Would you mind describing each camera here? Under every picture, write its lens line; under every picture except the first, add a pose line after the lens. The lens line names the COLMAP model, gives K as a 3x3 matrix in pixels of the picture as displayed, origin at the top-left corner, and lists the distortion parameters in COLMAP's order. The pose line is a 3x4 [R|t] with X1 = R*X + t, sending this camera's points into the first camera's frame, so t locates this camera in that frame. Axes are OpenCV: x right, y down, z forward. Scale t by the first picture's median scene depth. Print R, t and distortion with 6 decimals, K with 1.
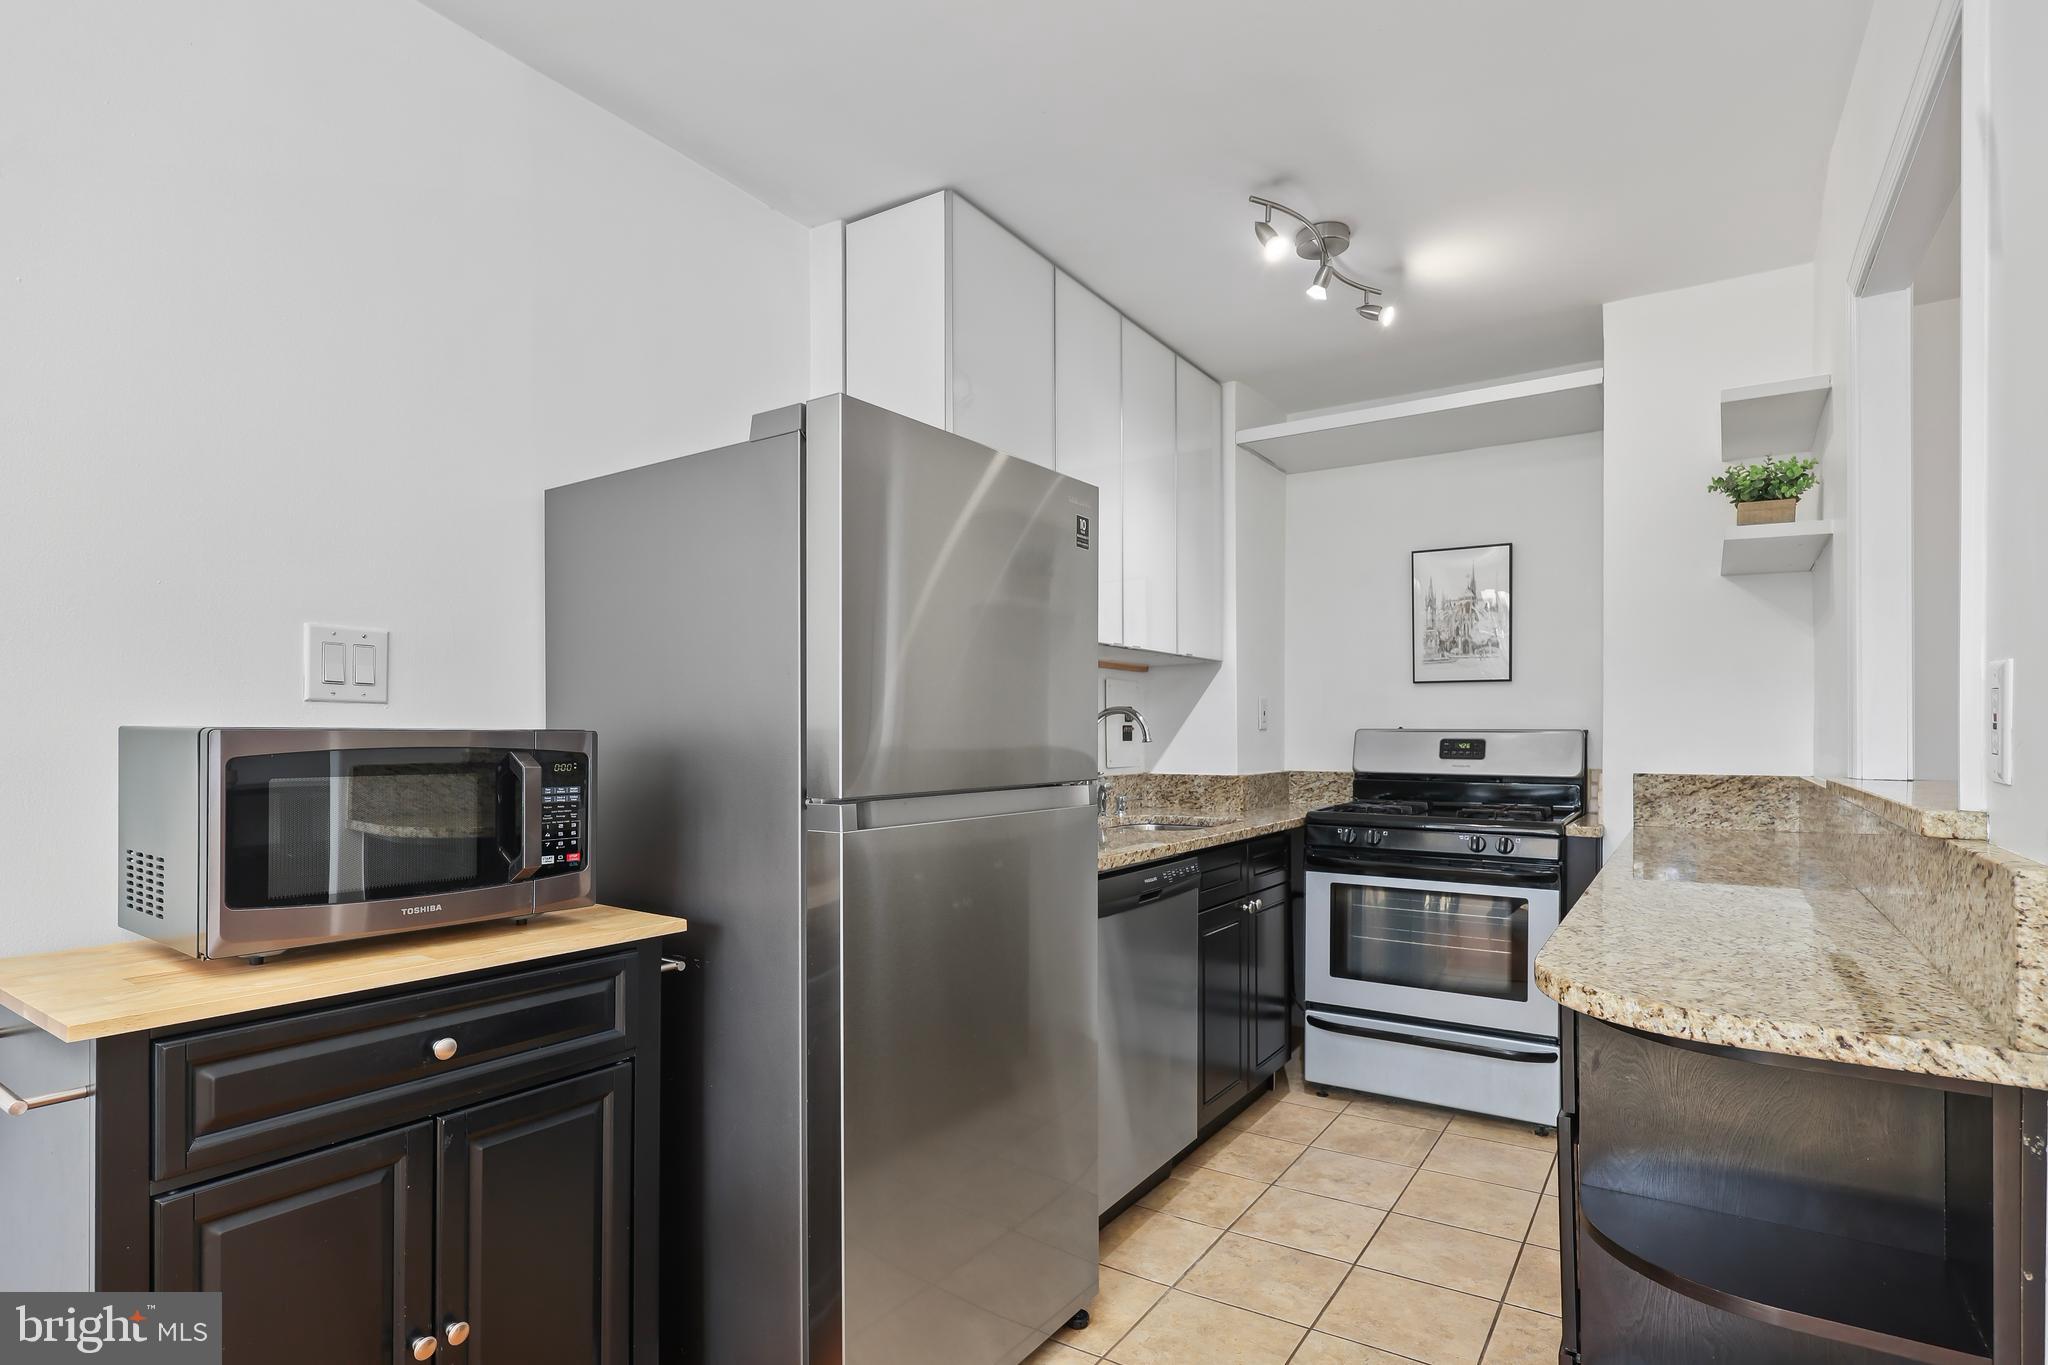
lens RADIAL K [[1037.2, 0, 1023.9], [0, 1037.2, 733.2], [0, 0, 1]] dist [-0.002492, 0.000447]
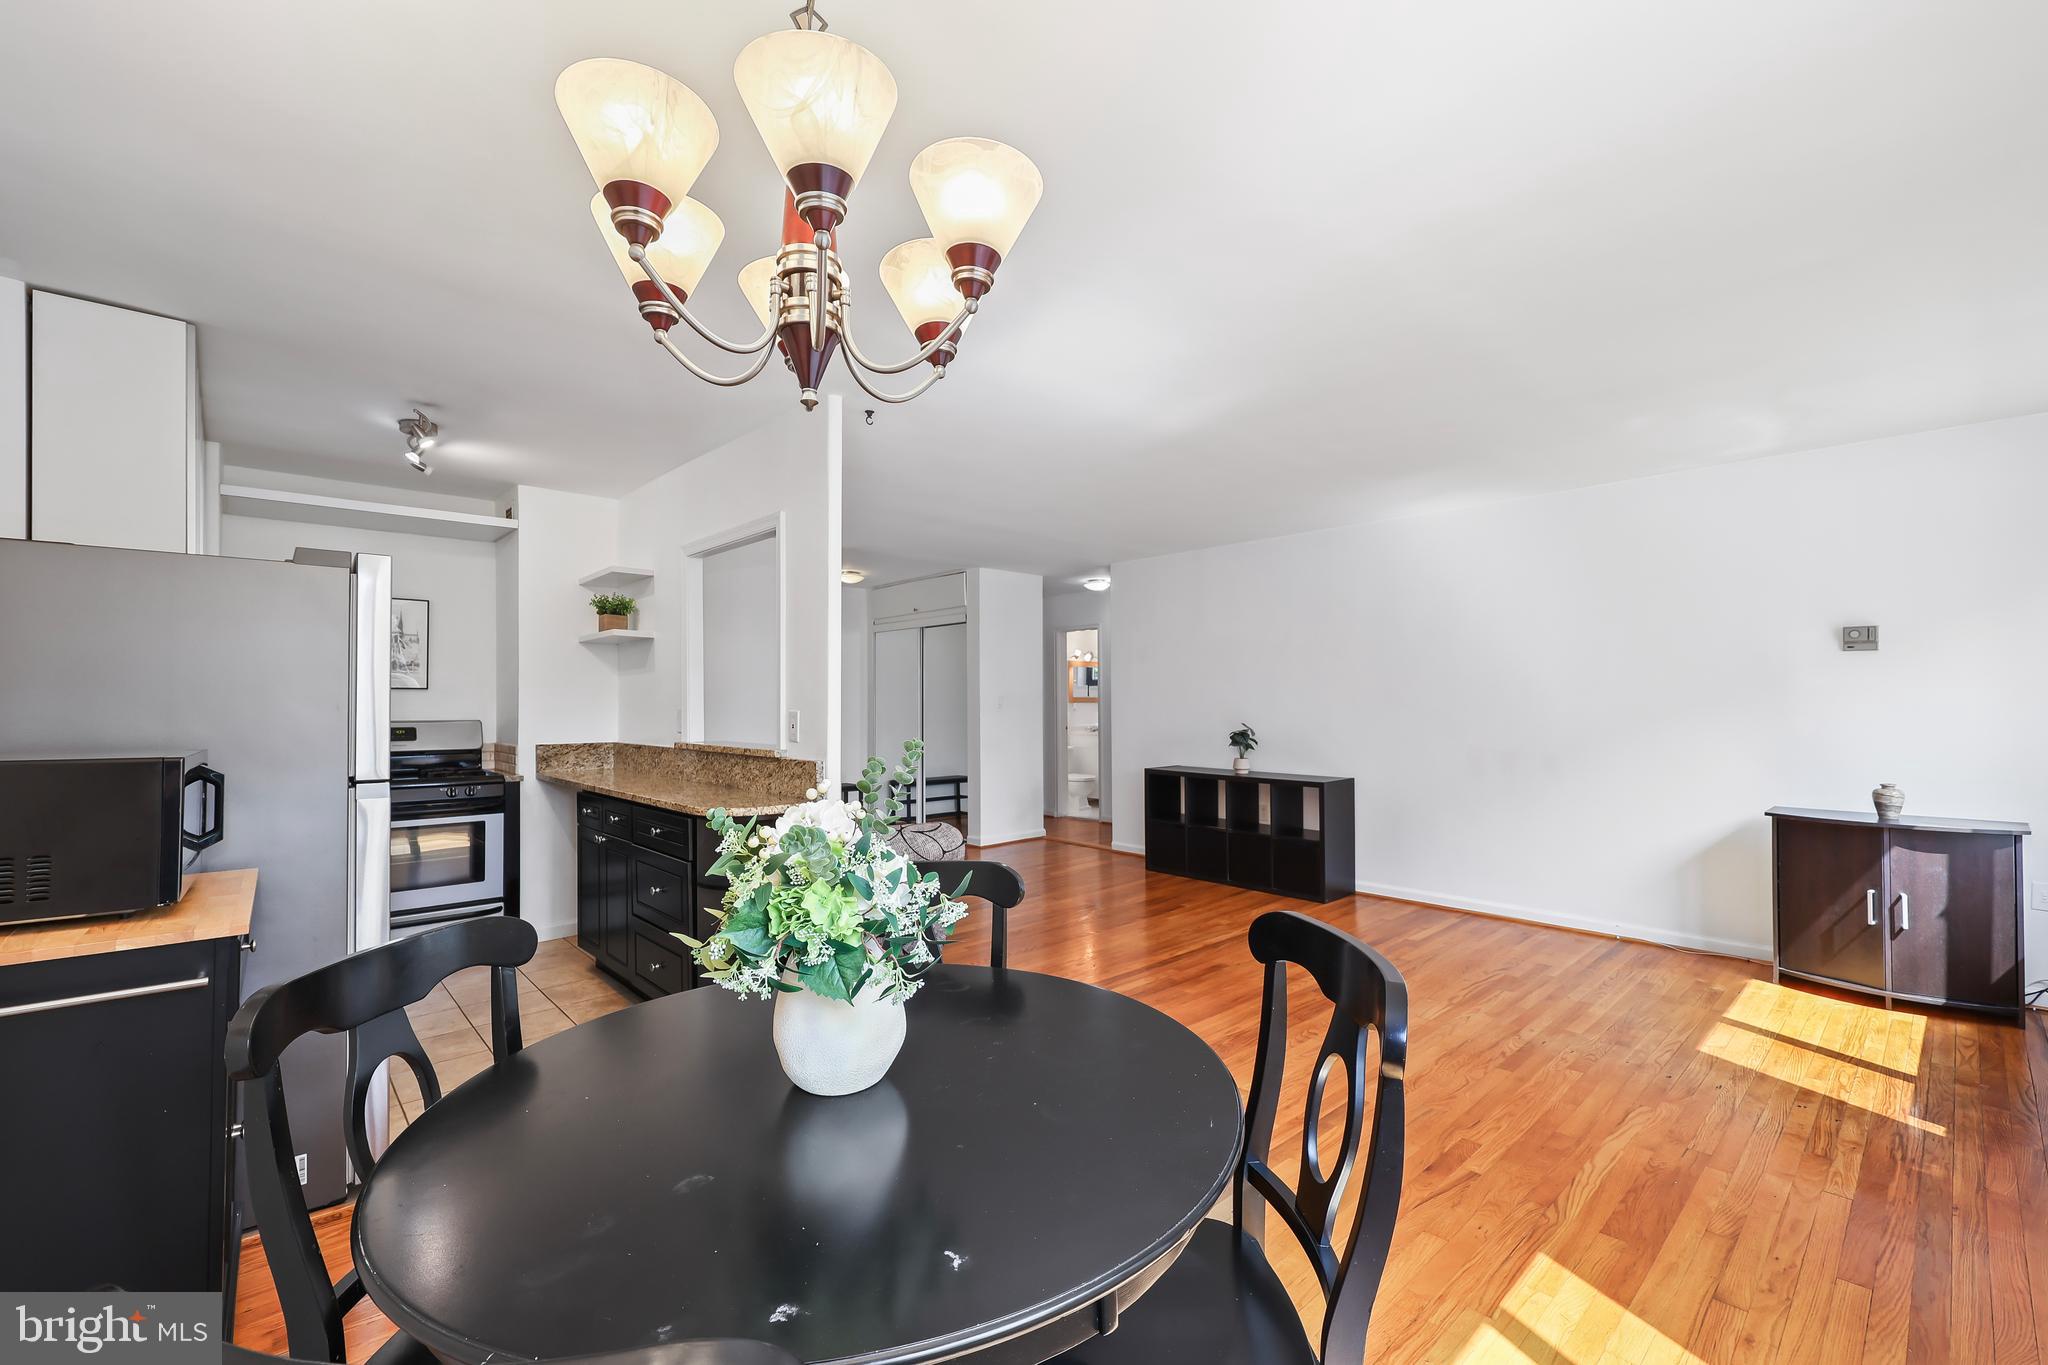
lens RADIAL K [[870.2, 0, 1029.9], [0, 870.2, 686.8], [0, 0, 1]] dist [0.000017, 0.000317]
pose [[0.242633, 0.012928, 0.970032, -0.703043], [0.004975, 0.999881, -0.014570, -0.037303], [-0.970105, 0.008361, 0.242540, -0.229738]]
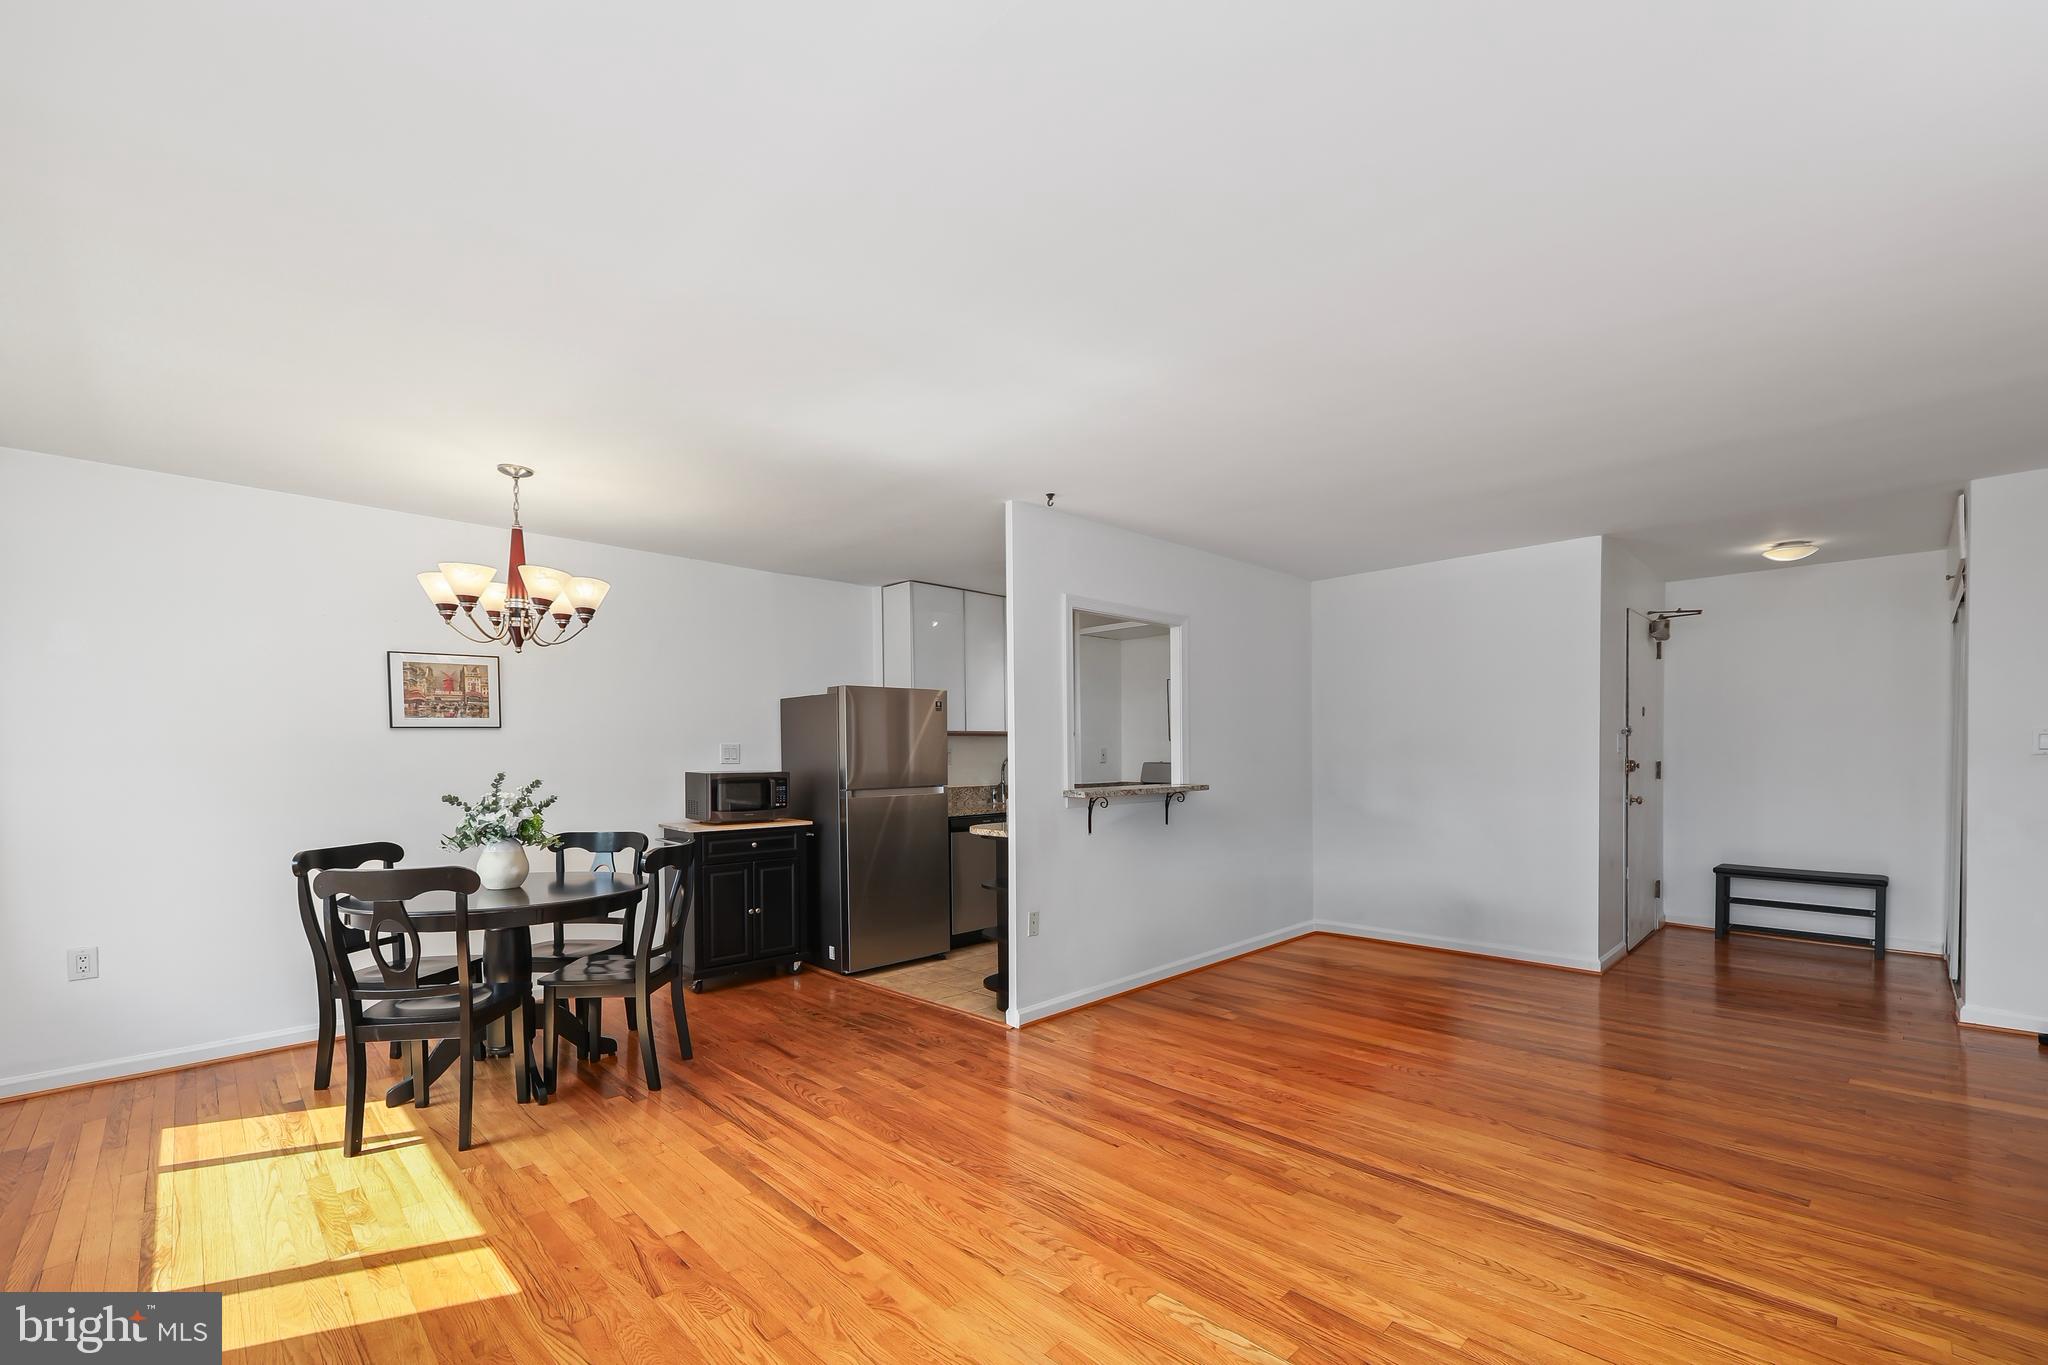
lens RADIAL K [[857.5, 0, 1020.1], [0, 857.5, 763.2], [0, 0, 1]] dist [-0.002342, -0.000373]
pose [[0.977696, -0.006851, -0.209914, 0.573805], [0.009398, 0.999894, 0.011138, -0.032660], [0.209815, -0.012862, 0.977656, -1.014007]]
